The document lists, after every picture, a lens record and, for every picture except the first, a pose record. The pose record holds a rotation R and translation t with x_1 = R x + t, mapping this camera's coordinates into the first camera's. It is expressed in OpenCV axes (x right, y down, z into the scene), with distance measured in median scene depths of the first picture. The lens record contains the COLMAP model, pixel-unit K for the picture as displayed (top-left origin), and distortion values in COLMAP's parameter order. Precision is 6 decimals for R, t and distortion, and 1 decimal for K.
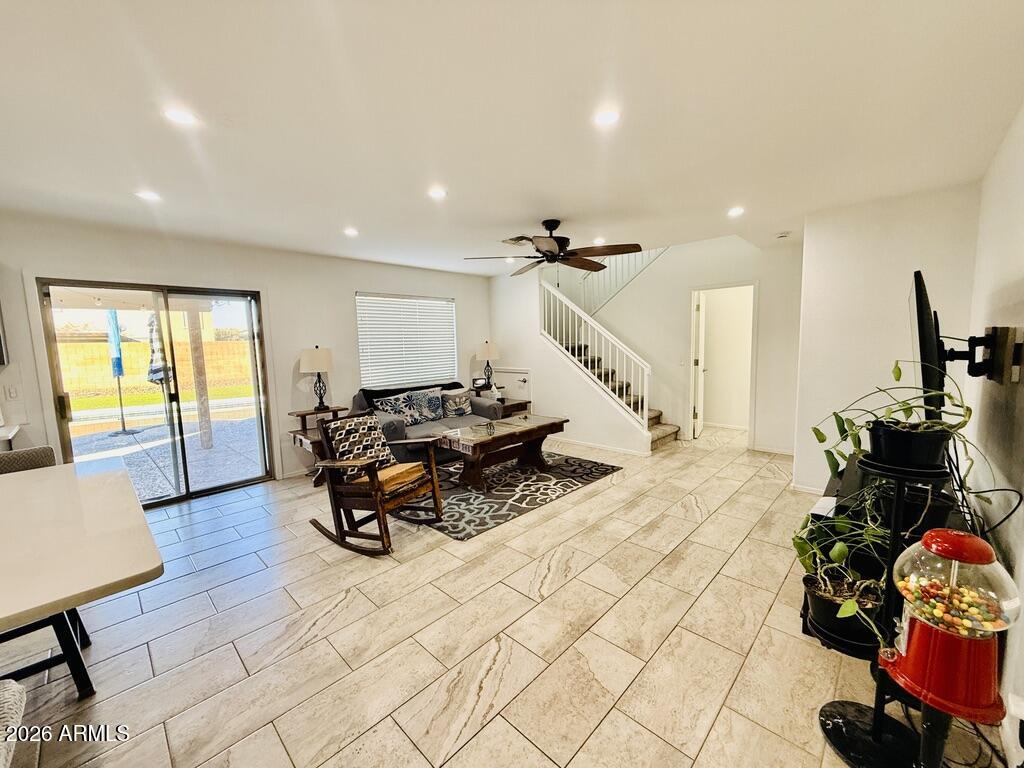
lens RADIAL K [[407.9, 0, 512.0], [0, 407.9, 384.0], [0, 0, 1]] dist [0.000839, -0.000071]
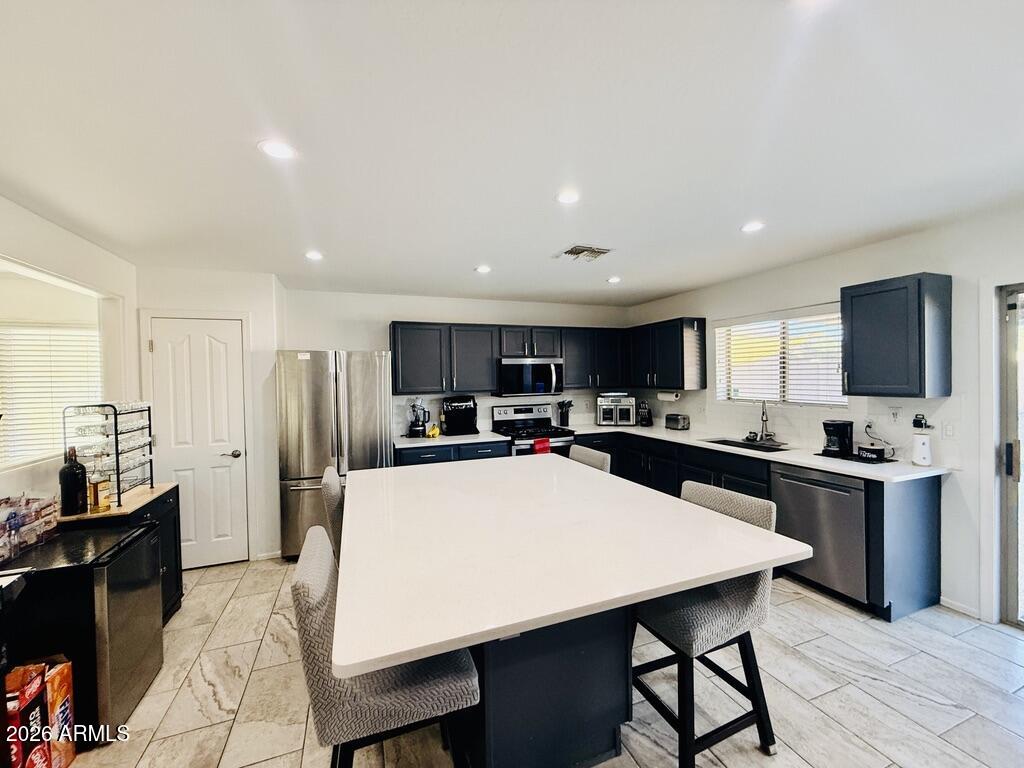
lens RADIAL K [[407.9, 0, 512.0], [0, 407.9, 384.0], [0, 0, 1]] dist [0.000839, -0.000071]
pose [[-0.427495, 0.047643, -0.902761, -0.060227], [-0.066032, 0.994297, 0.083743, -0.066445], [0.901603, 0.095411, -0.421911, 0.418490]]
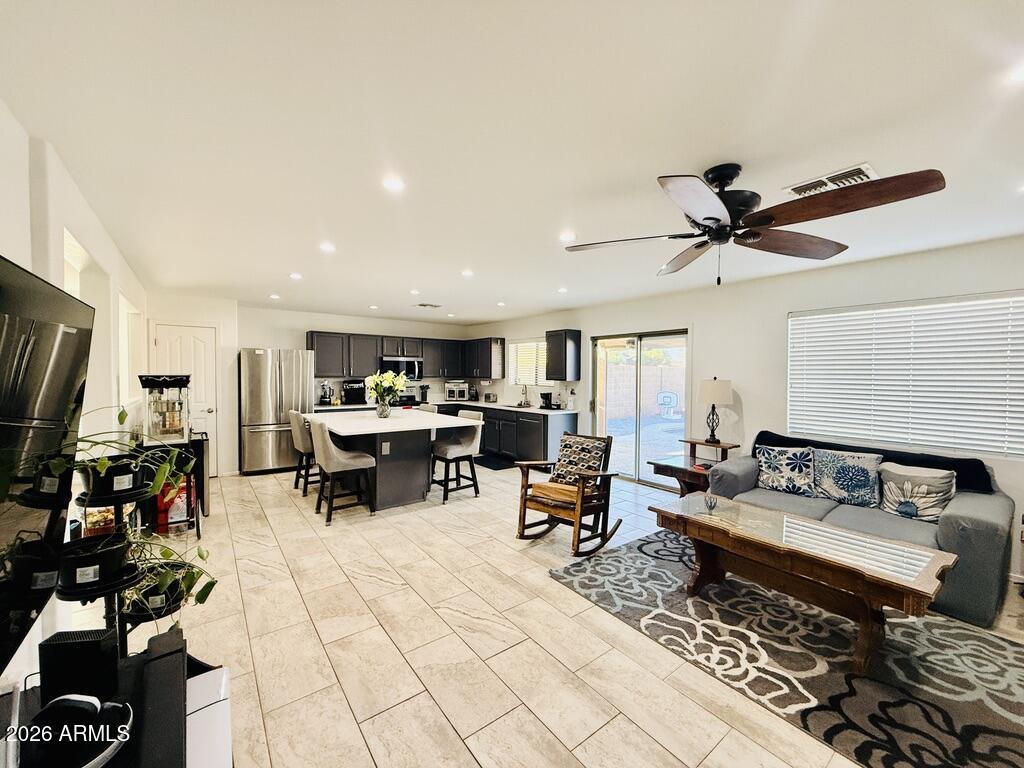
lens RADIAL K [[408.4, 0, 513.2], [0, 408.4, 384.4], [0, 0, 1]] dist [0.000584, -0.000283]
pose [[-0.151246, 0.051194, -0.987170, 0.648020], [-0.106738, 0.991973, 0.067797, -0.104150], [0.982716, 0.115622, -0.144568, 0.758552]]
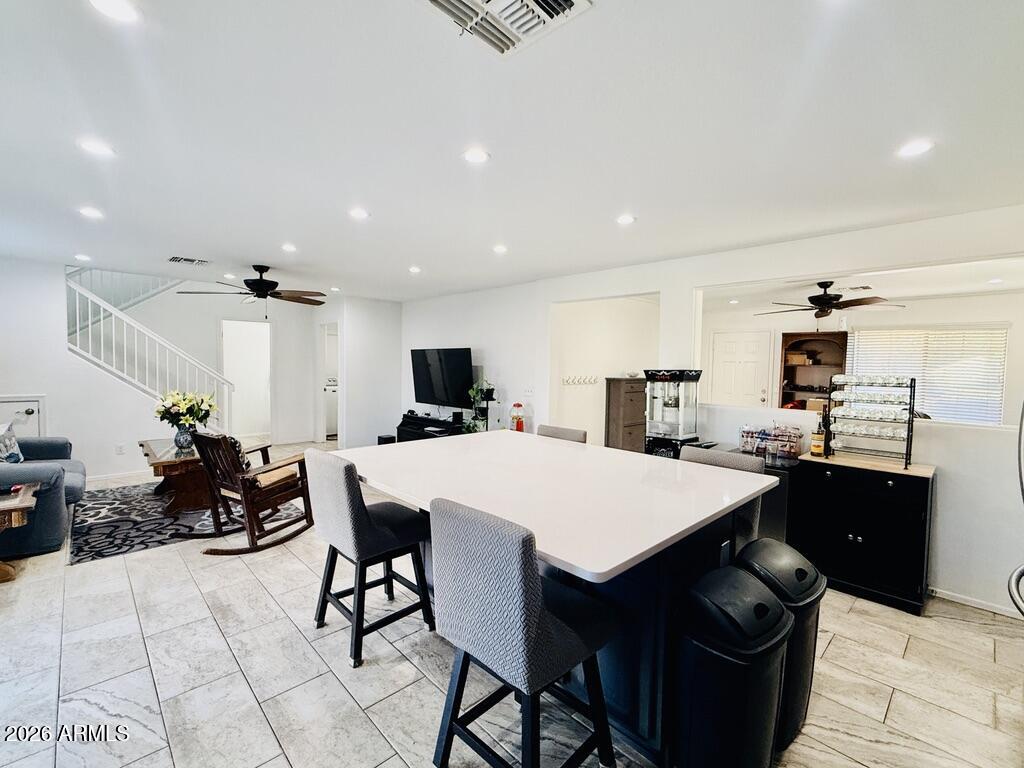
lens RADIAL K [[407.9, 0, 512.0], [0, 407.9, 384.0], [0, 0, 1]] dist [0.000839, -0.000071]
pose [[0.010911, -0.020114, 0.999738, -1.076235], [0.087983, 0.995939, 0.019078, 0.006584], [-0.996062, 0.087752, 0.012636, 0.225750]]
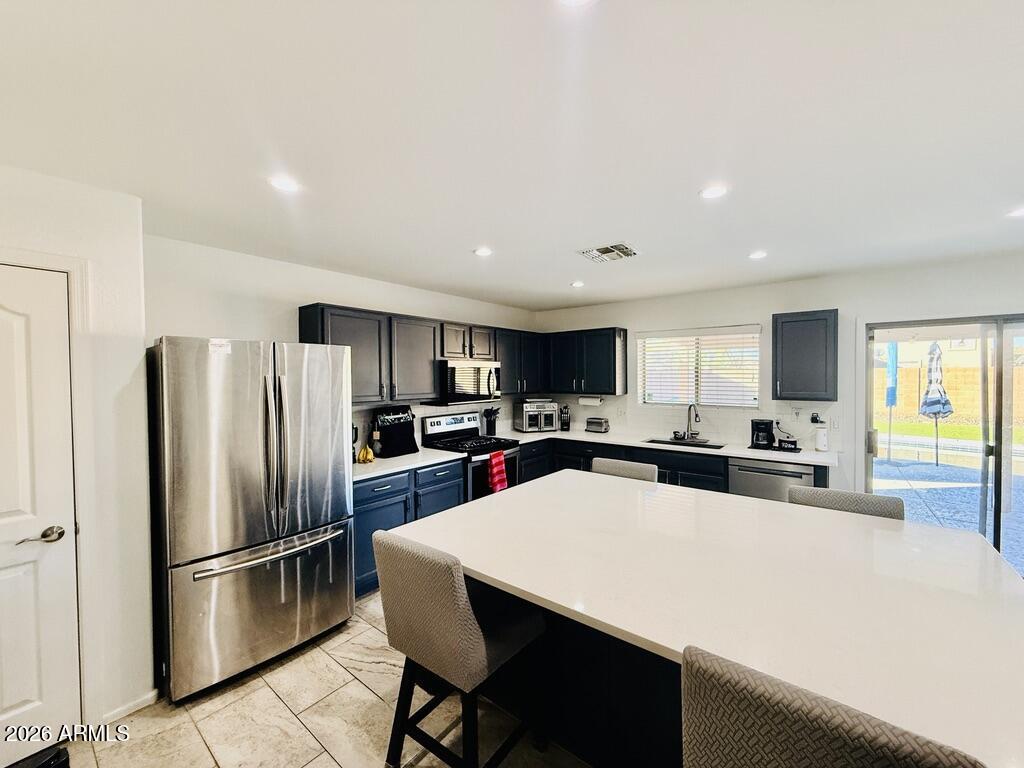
lens RADIAL K [[408.4, 0, 513.2], [0, 408.4, 384.4], [0, 0, 1]] dist [0.000584, -0.000283]
pose [[0.087893, 0.045083, -0.995109, -0.110003], [-0.099131, 0.994412, 0.036296, -0.033356], [0.991185, 0.095456, 0.091871, -0.028953]]
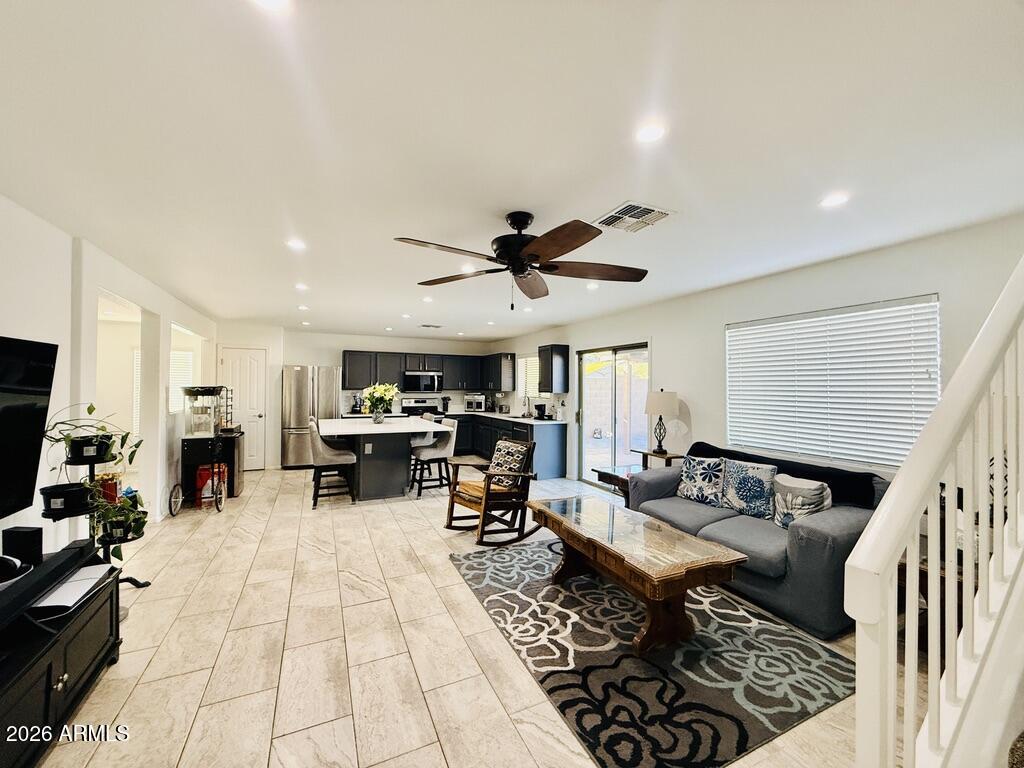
lens RADIAL K [[407.9, 0, 512.0], [0, 407.9, 384.0], [0, 0, 1]] dist [0.000839, -0.000071]
pose [[-0.352243, 0.016373, -0.935765, 0.678422], [-0.096380, 0.993897, 0.053670, -0.141793], [0.930933, 0.109094, -0.348515, 1.145934]]
